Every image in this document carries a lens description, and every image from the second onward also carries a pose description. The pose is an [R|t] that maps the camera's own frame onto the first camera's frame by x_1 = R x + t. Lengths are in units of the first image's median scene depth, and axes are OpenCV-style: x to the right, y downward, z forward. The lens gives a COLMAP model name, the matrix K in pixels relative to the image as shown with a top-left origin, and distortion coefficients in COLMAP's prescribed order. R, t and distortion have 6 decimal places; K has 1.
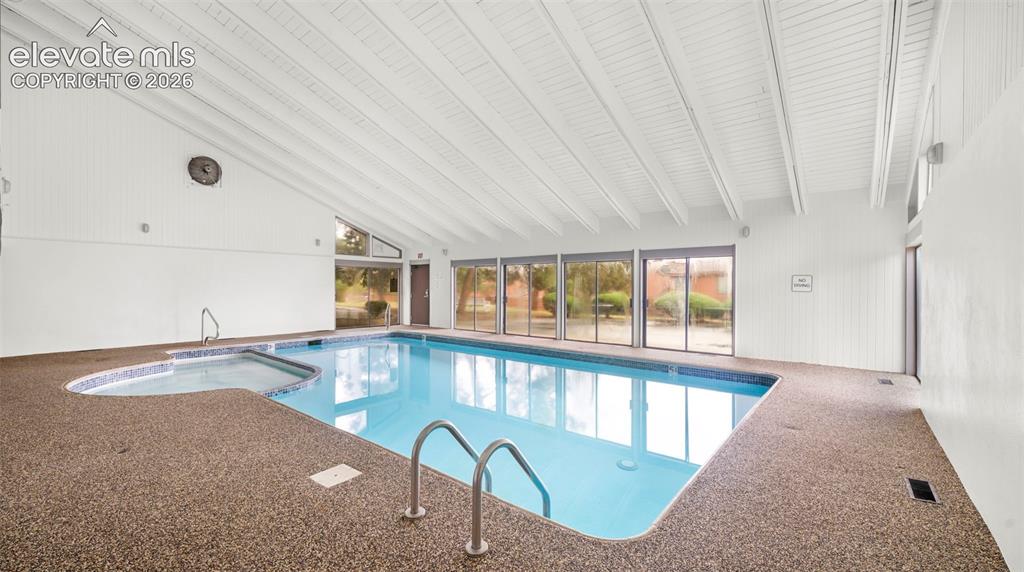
lens RADIAL K [[417.8, 0, 506.6], [0, 417.8, 286.9], [0, 0, 1]] dist [0.001068, -0.000404]
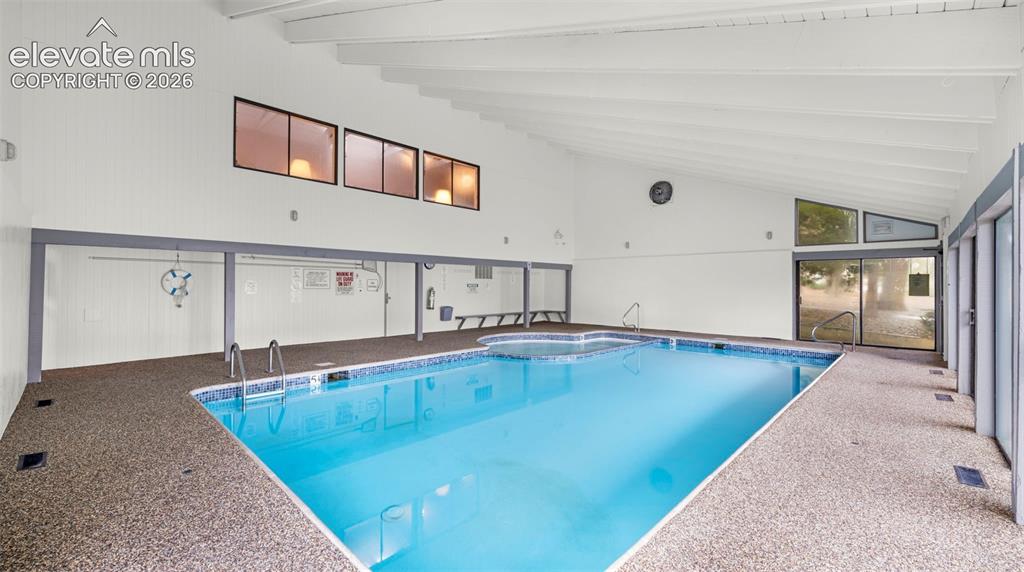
lens RADIAL K [[417.8, 0, 506.6], [0, 417.8, 286.9], [0, 0, 1]] dist [0.001068, -0.000404]
pose [[-0.070482, 0.003481, -0.997507, 0.539499], [-0.002865, 0.999989, 0.003692, -0.001755], [0.997509, 0.003118, -0.070471, 0.627162]]
